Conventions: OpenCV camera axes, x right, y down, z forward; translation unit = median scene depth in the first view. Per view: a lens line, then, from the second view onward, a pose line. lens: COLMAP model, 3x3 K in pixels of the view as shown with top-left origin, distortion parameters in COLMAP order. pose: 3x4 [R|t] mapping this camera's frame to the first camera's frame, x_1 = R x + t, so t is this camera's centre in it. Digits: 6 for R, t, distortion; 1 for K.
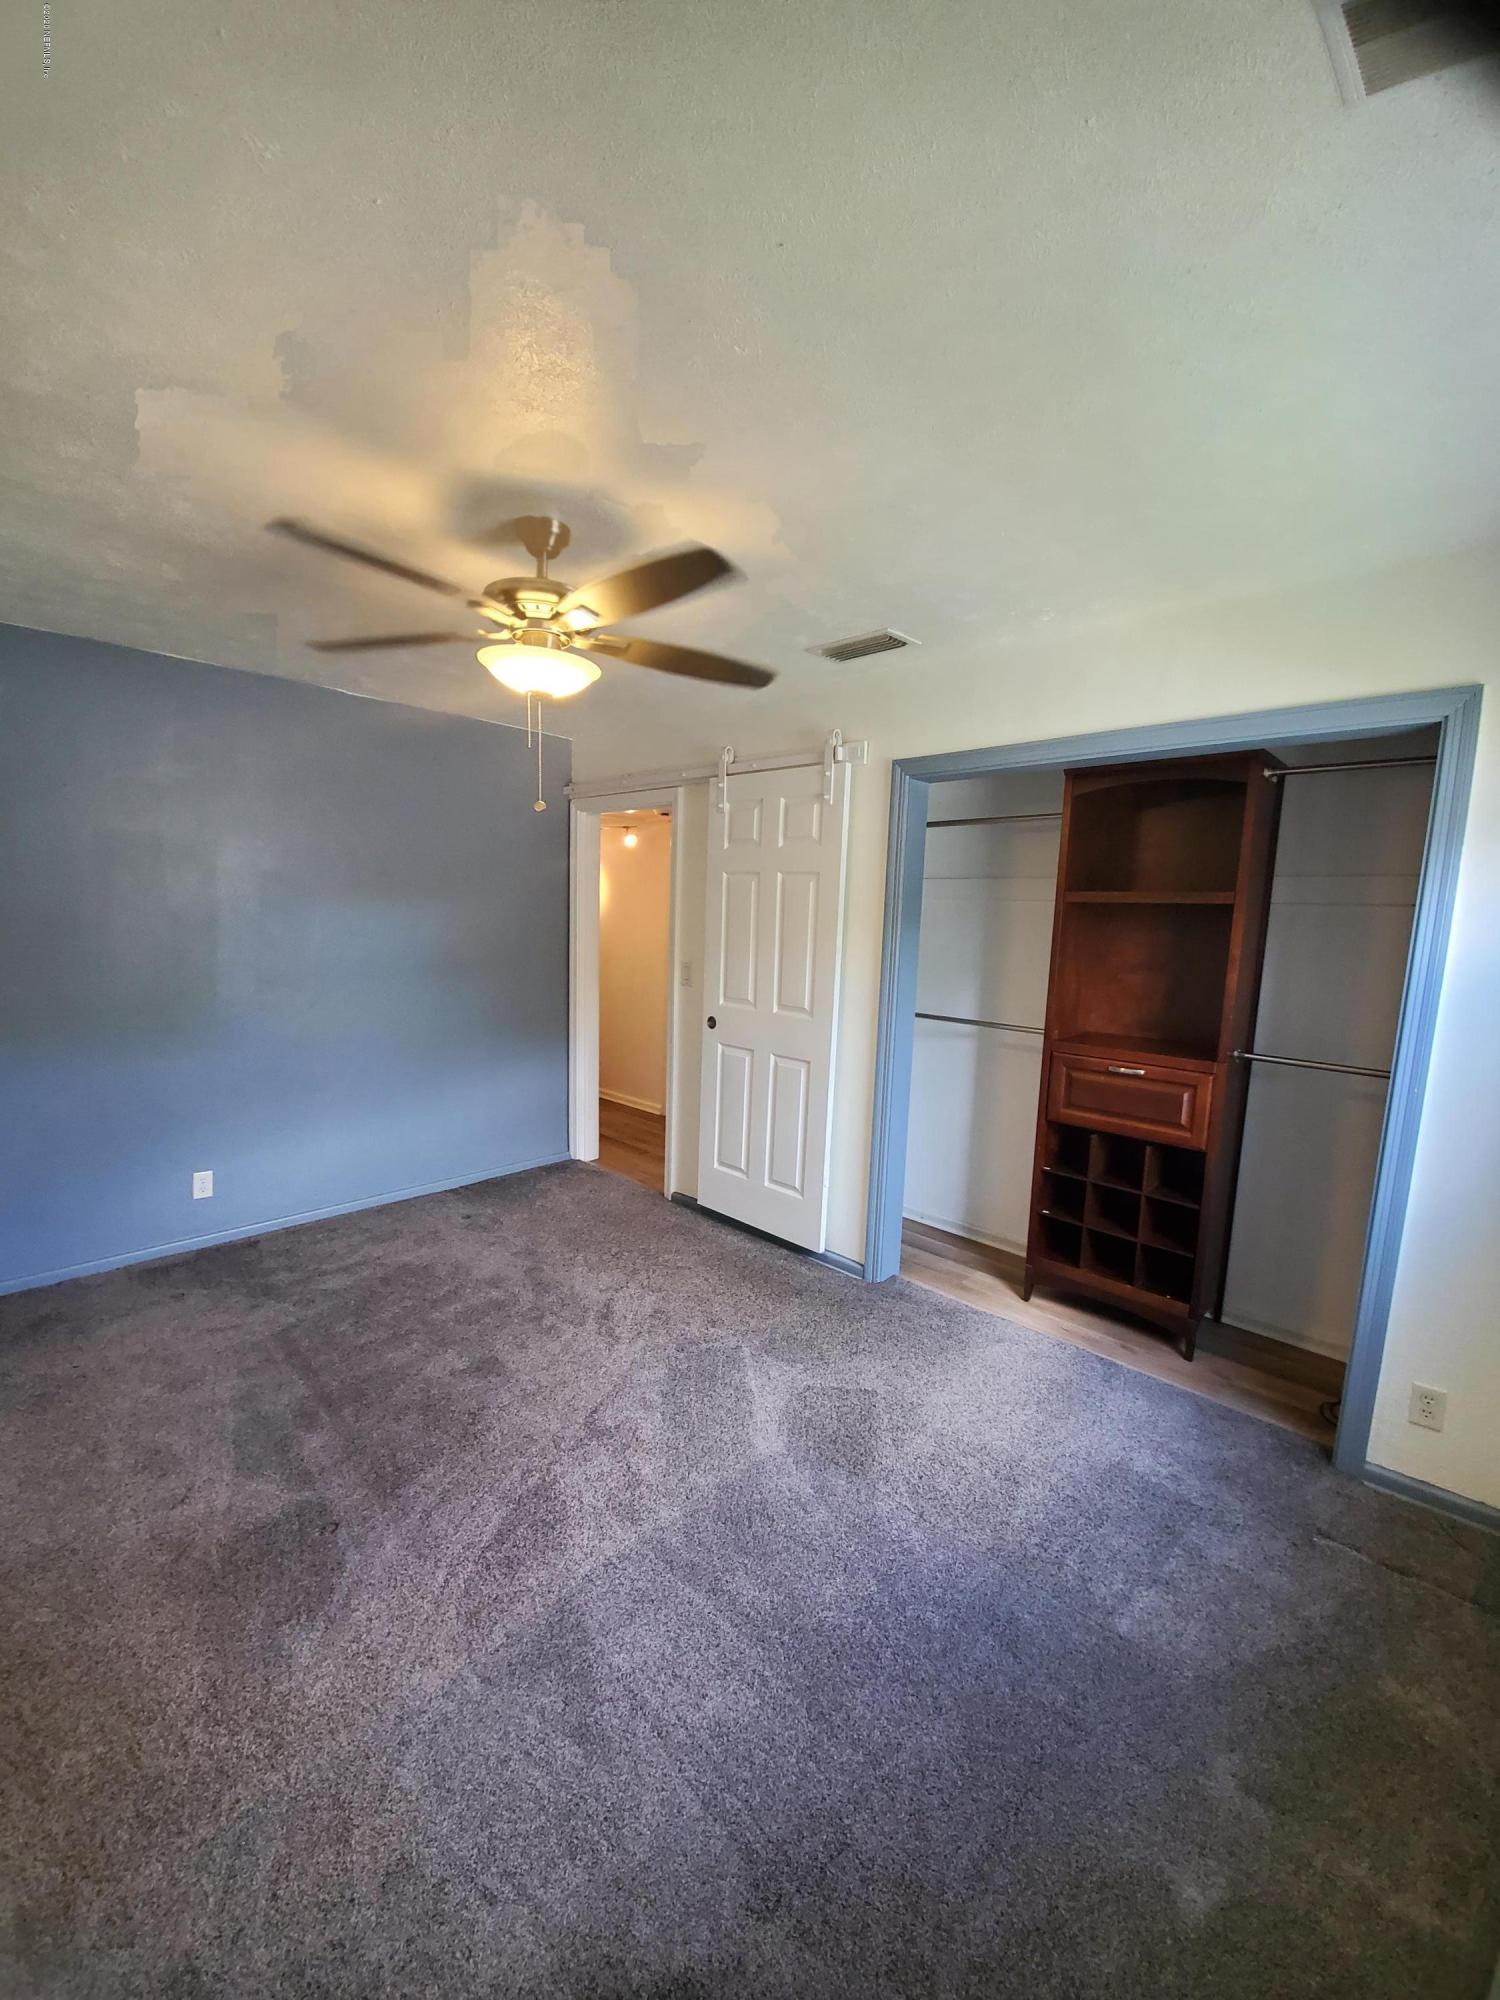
lens RADIAL K [[784.9, 0, 738.9], [0, 784.9, 1004.5], [0, 0, 1]] dist [0.003985, 0.000138]
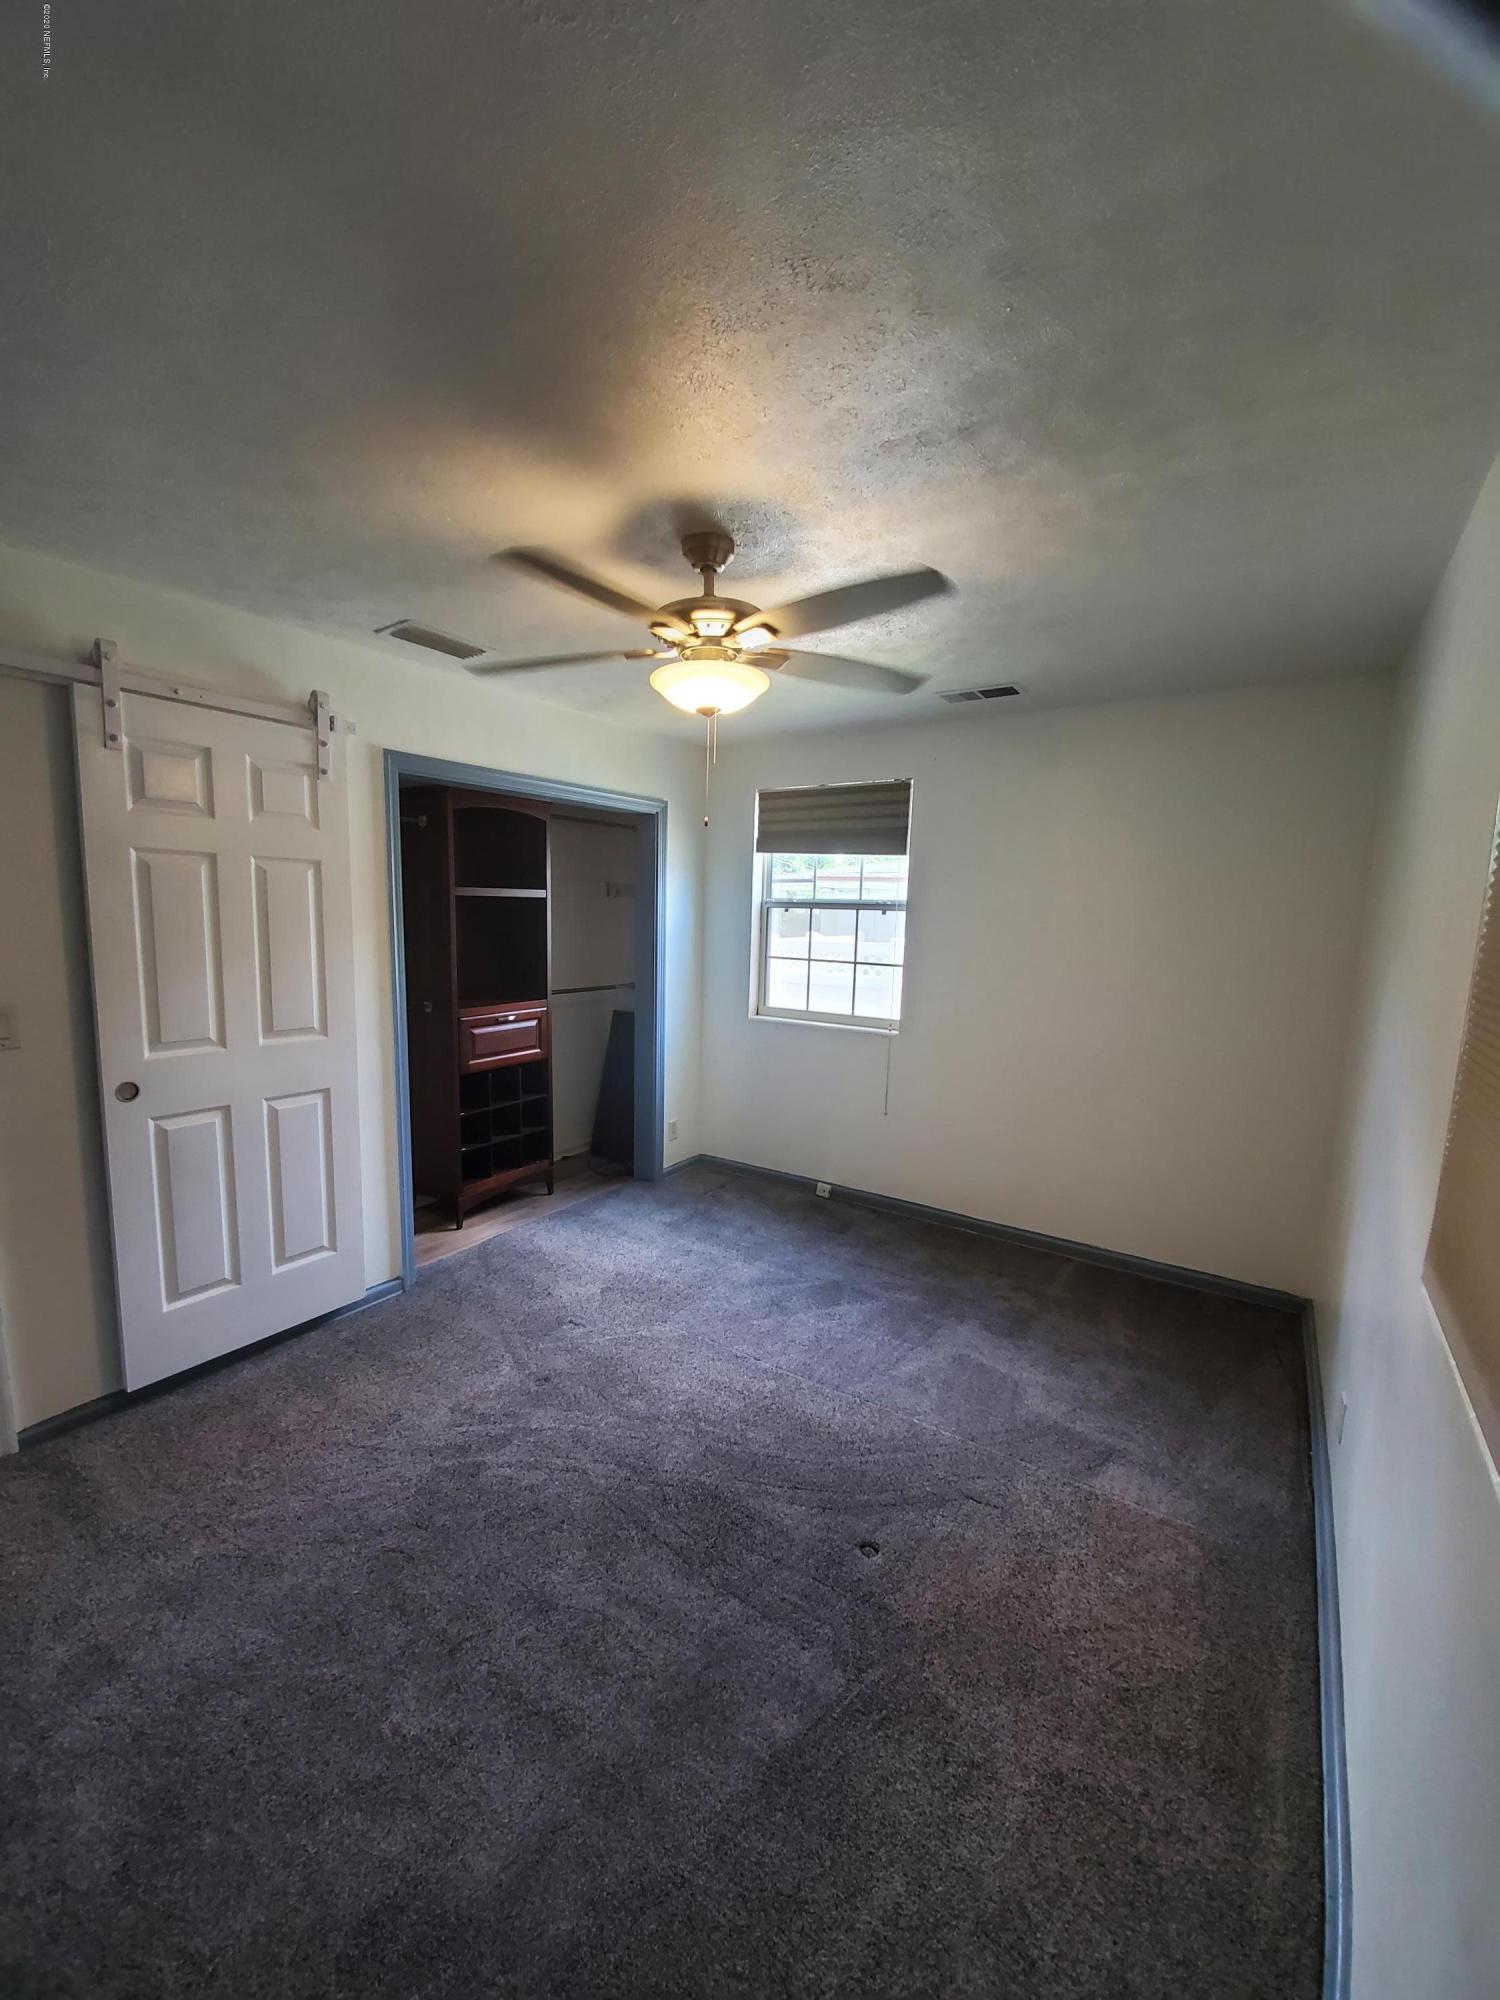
lens RADIAL K [[784.9, 0, 741.5], [0, 784.9, 1004.9], [0, 0, 1]] dist [0.003985, 0.000138]
pose [[-0.149439, -0.160480, 0.975661, -0.905311], [0.082328, 0.981295, 0.174017, -0.145498], [-0.985338, 0.106329, -0.133431, 0.782555]]
